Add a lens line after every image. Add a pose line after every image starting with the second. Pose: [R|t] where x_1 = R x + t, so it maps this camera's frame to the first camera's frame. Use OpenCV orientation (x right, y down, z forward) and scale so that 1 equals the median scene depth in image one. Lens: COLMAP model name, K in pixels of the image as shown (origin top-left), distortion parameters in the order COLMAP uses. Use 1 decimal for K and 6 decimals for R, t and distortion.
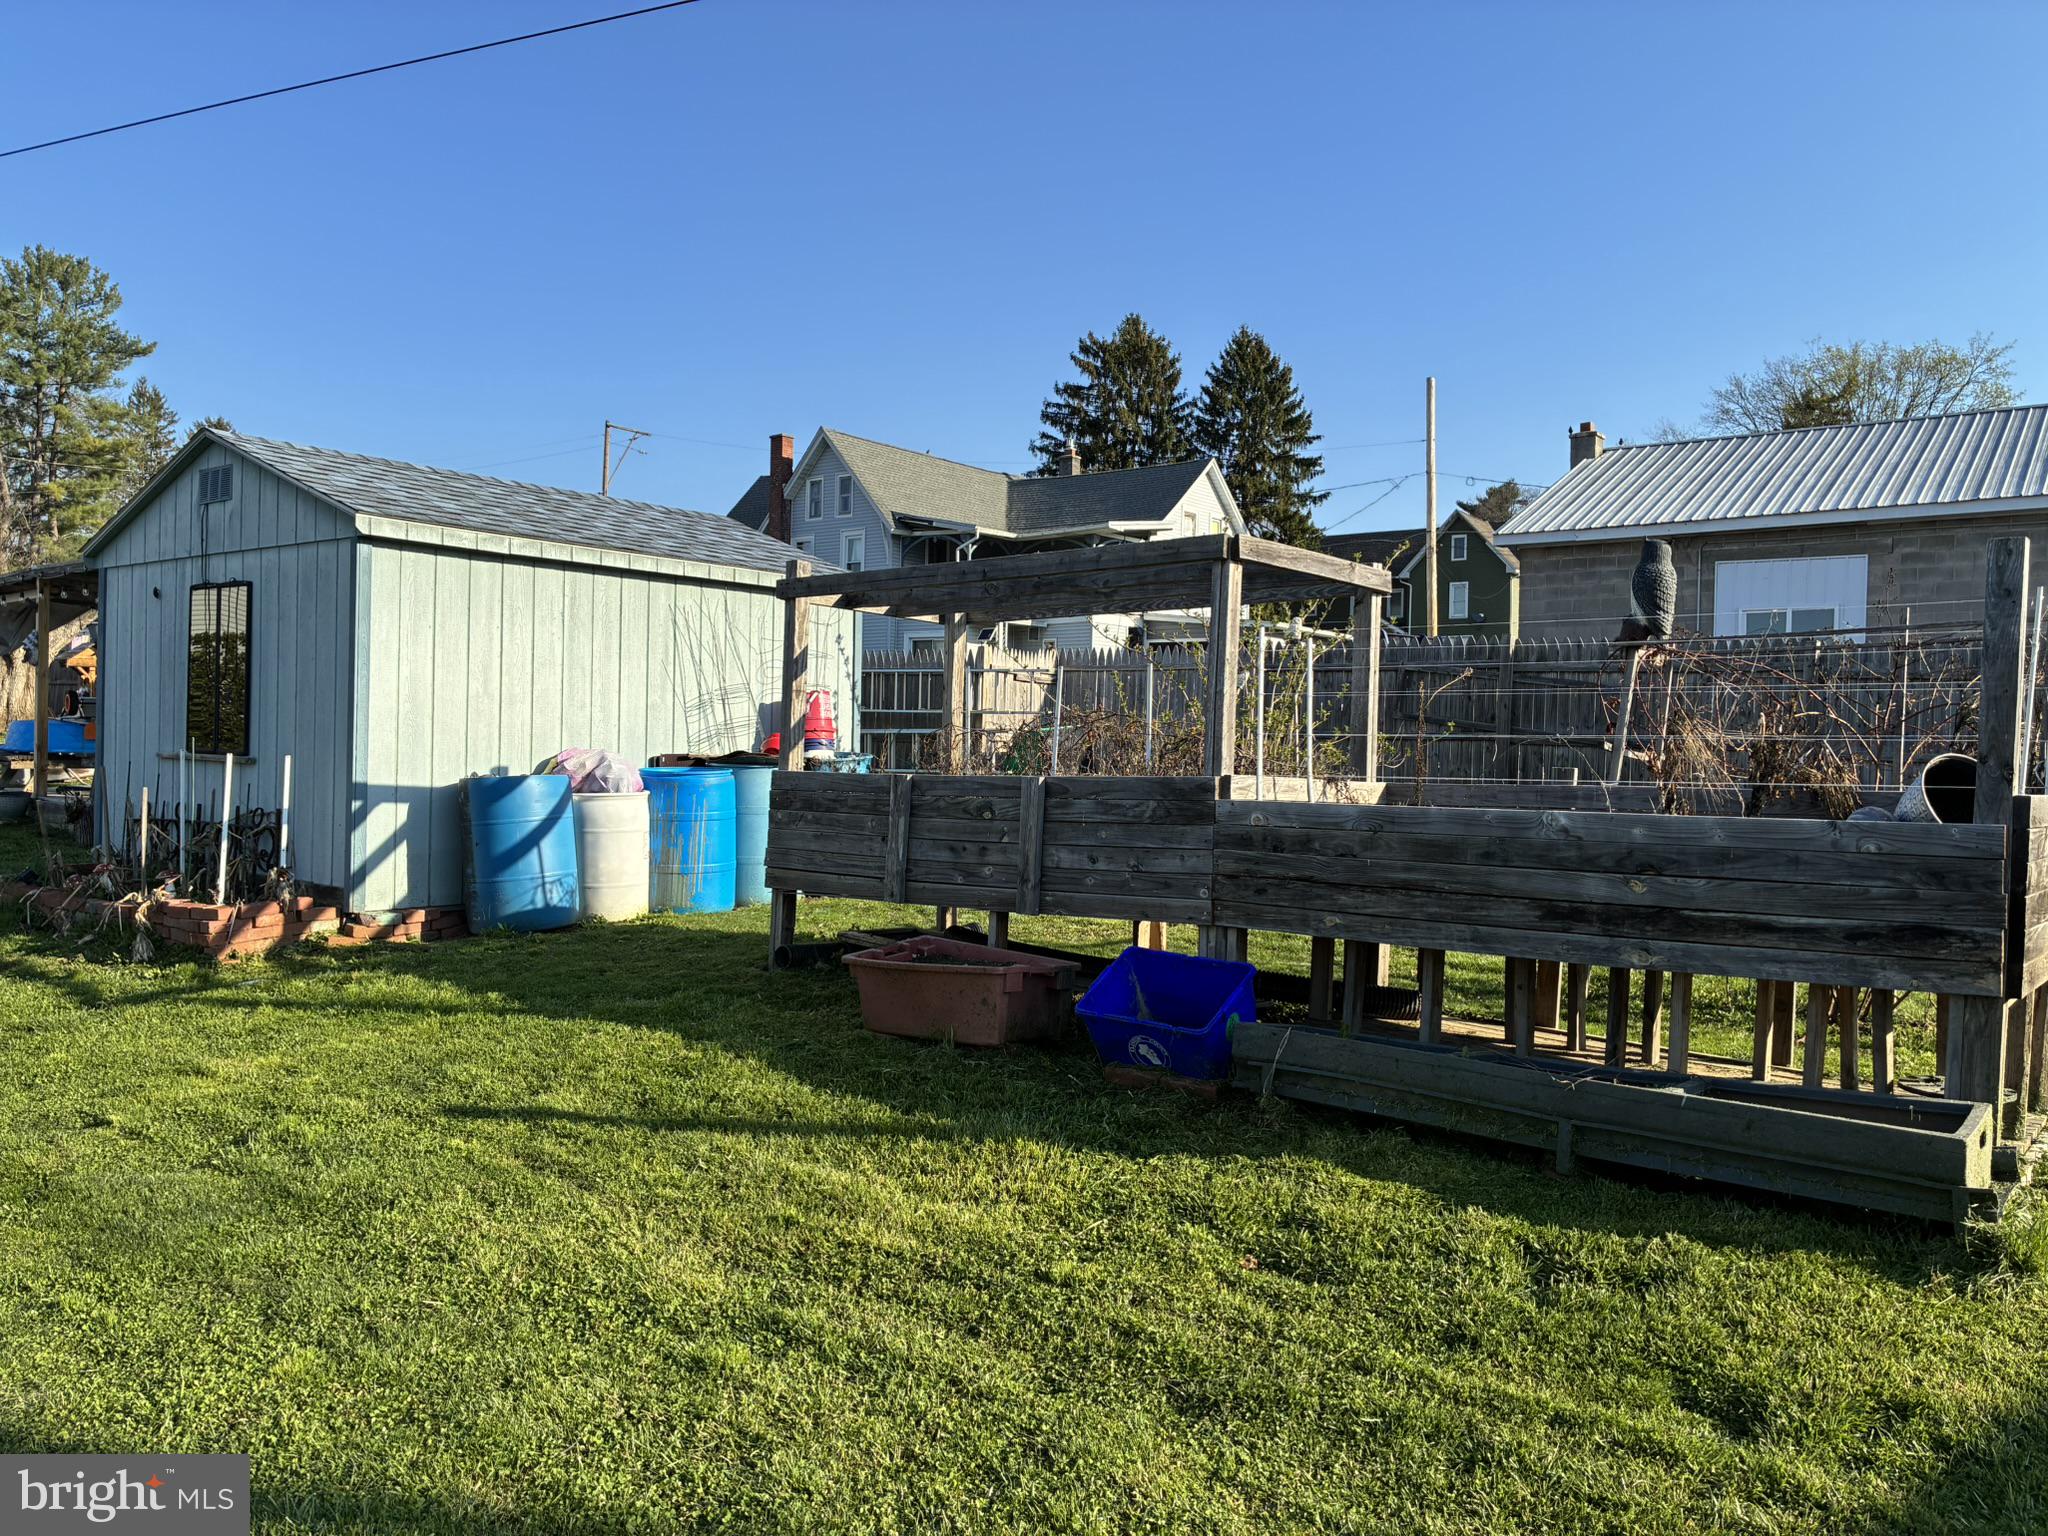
lens RADIAL K [[1555.4, 0, 1020.1], [0, 1555.4, 754.3], [0, 0, 1]] dist [0.058998, -0.084232]
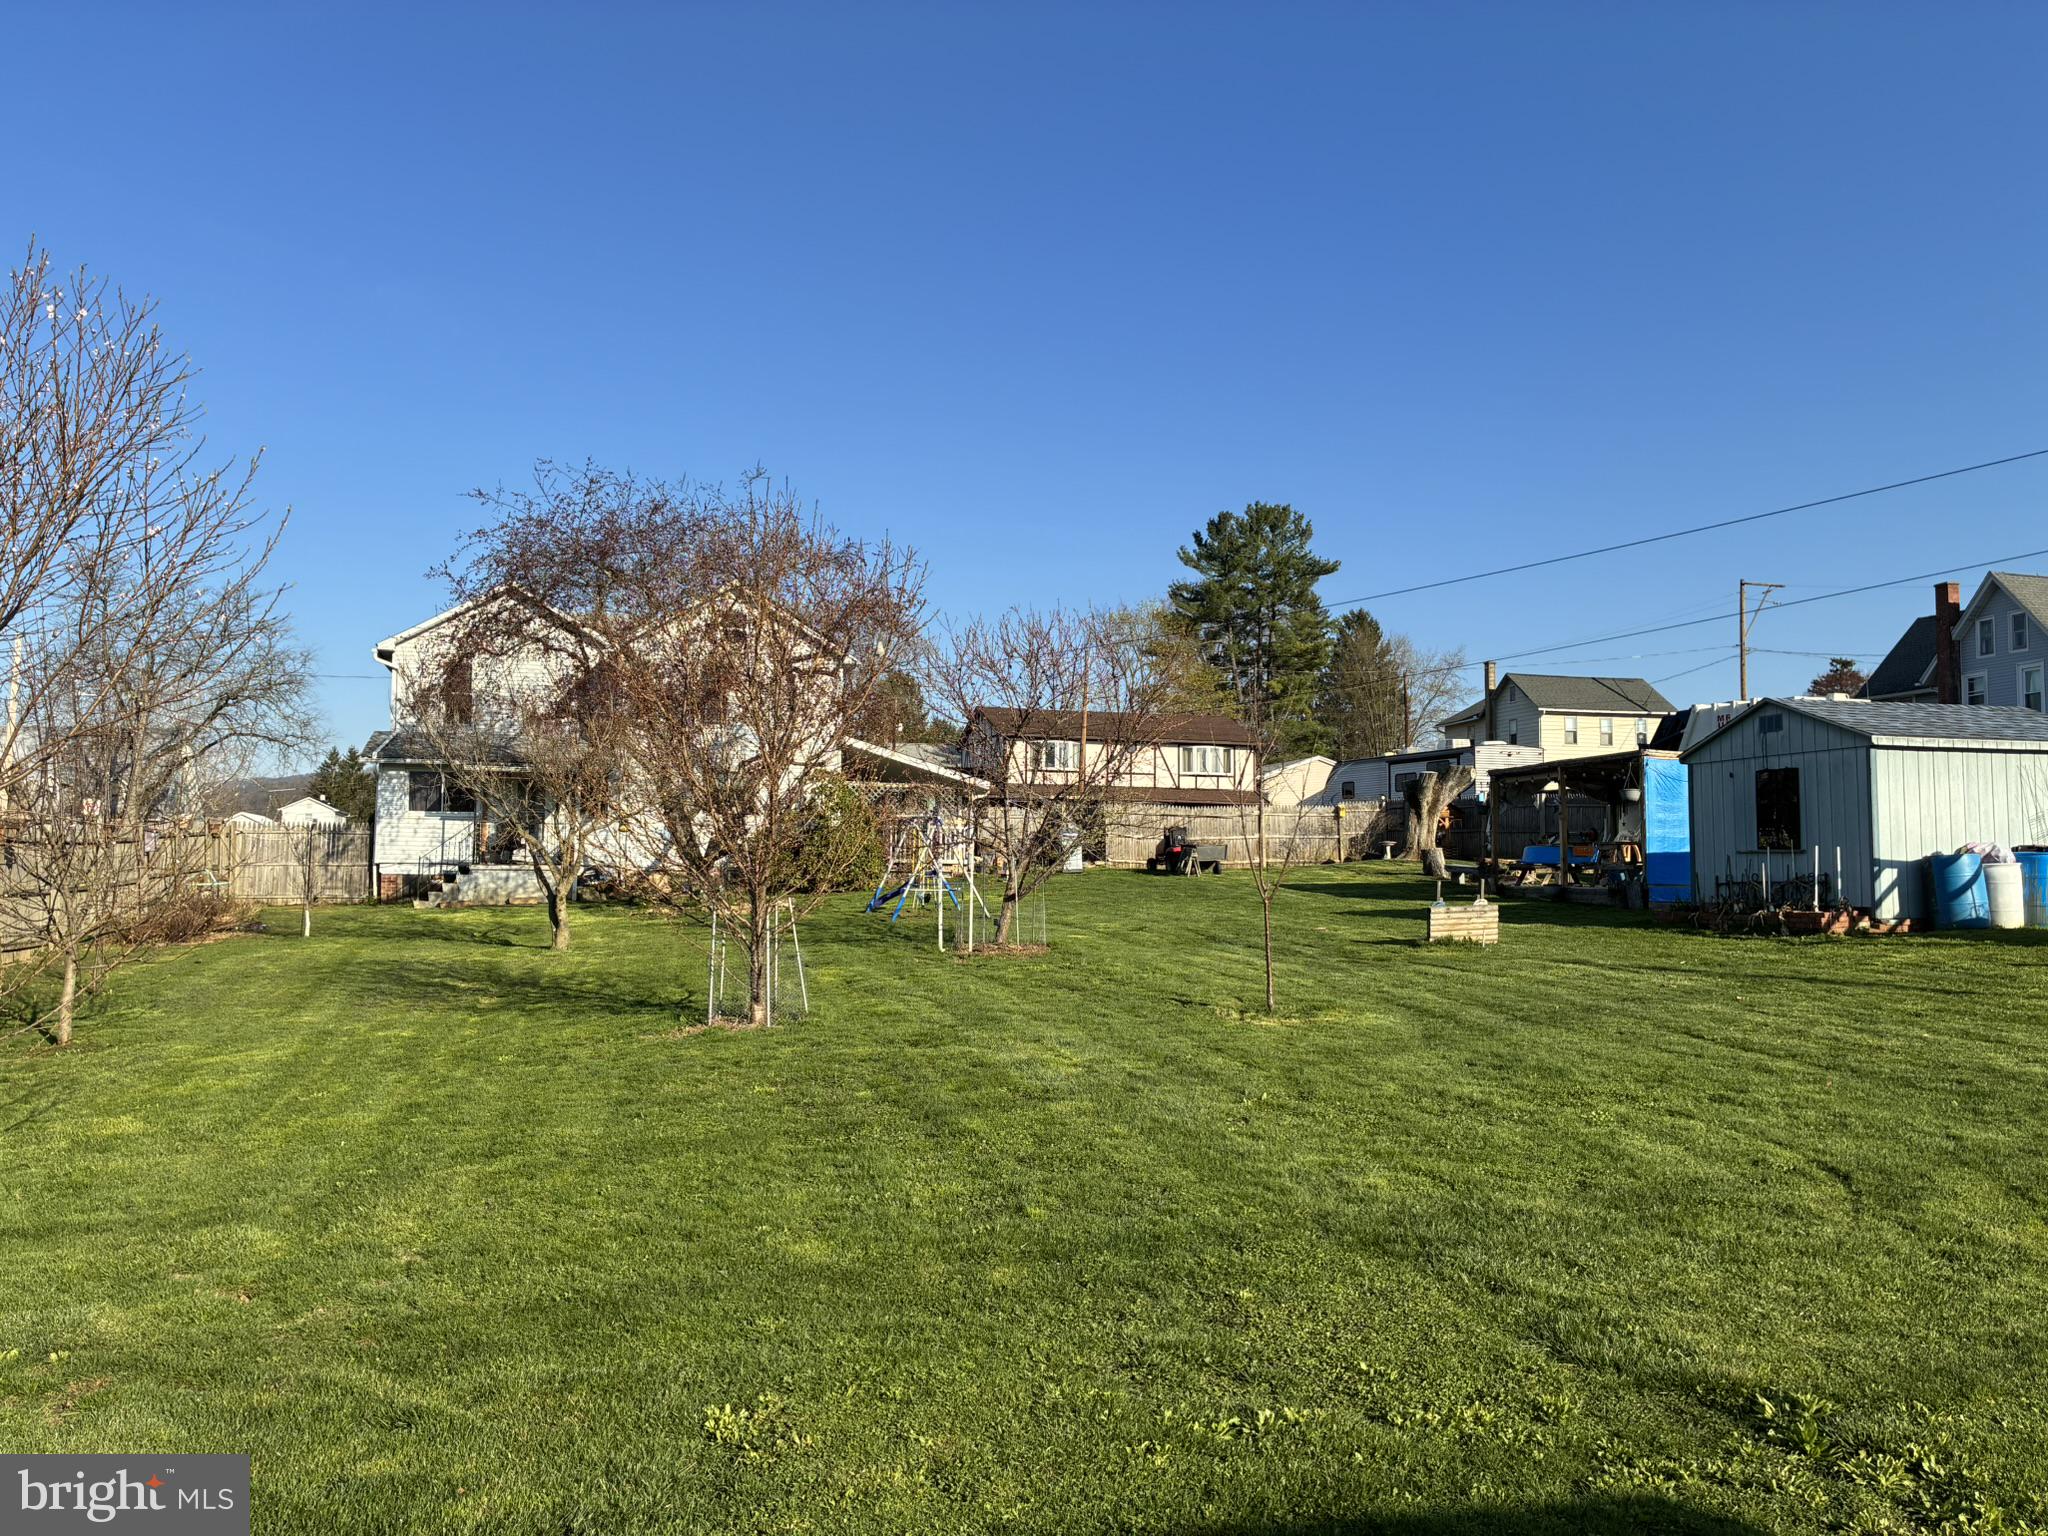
lens RADIAL K [[1545.4, 0, 1011.9], [0, 1545.4, 768.2], [0, 0, 1]] dist [0.043119, -0.067866]
pose [[0.786340, -0.058444, -0.615023, -0.003372], [0.007720, 0.996367, -0.084813, 0.007091], [0.617746, 0.061944, 0.783934, -0.151678]]
